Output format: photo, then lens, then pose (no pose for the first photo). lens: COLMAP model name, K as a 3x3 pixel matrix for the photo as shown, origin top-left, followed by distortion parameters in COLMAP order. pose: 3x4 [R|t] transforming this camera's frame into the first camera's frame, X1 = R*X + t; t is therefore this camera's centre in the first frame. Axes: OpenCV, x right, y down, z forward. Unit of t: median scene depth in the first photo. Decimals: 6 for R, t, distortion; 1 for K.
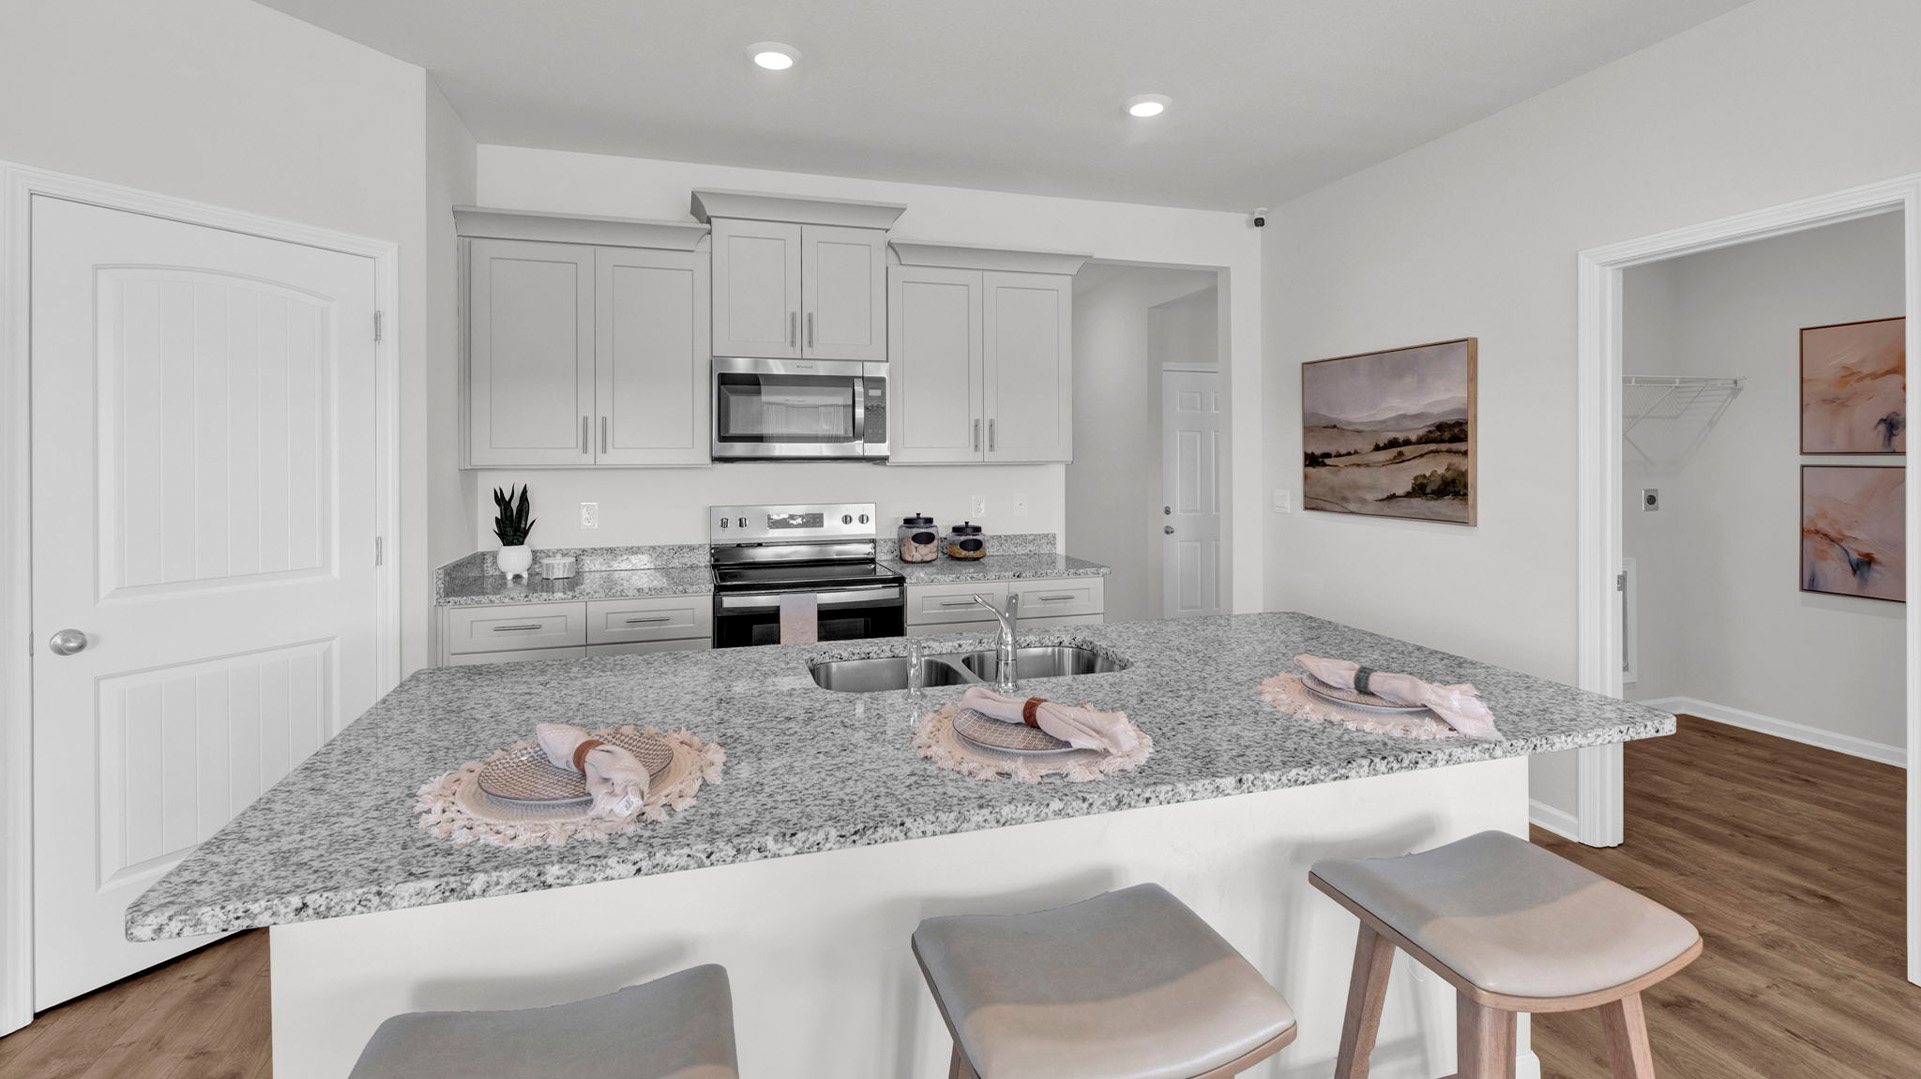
lens RADIAL K [[872.4, 0, 962.3], [0, 872.4, 457.5], [0, 0, 1]] dist [0.000642, 0.000074]
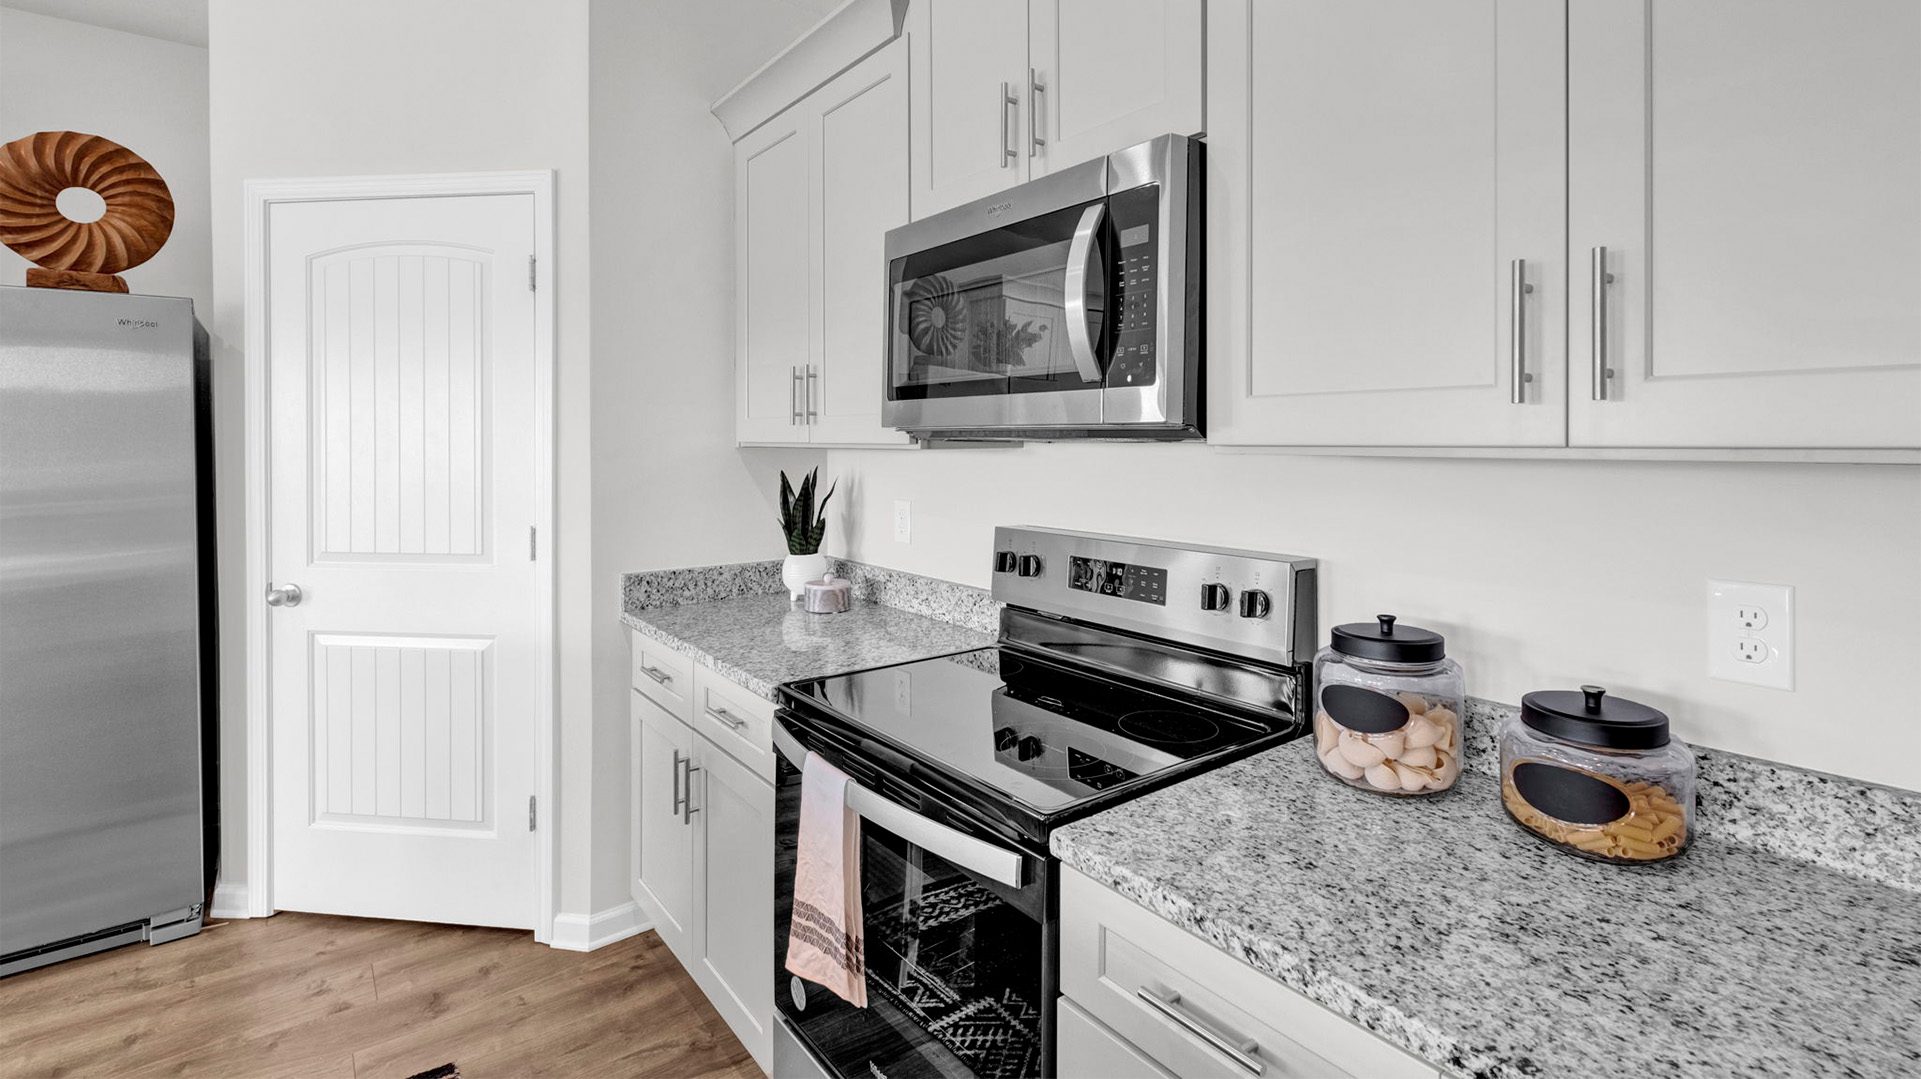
lens RADIAL K [[872.4, 0, 962.3], [0, 872.4, 457.5], [0, 0, 1]] dist [0.000642, 0.000074]
pose [[0.335636, 0.023961, -0.941687, 0.204287], [0.002070, 0.999655, 0.026173, 0.001921], [0.941989, -0.010734, 0.335471, 0.865620]]
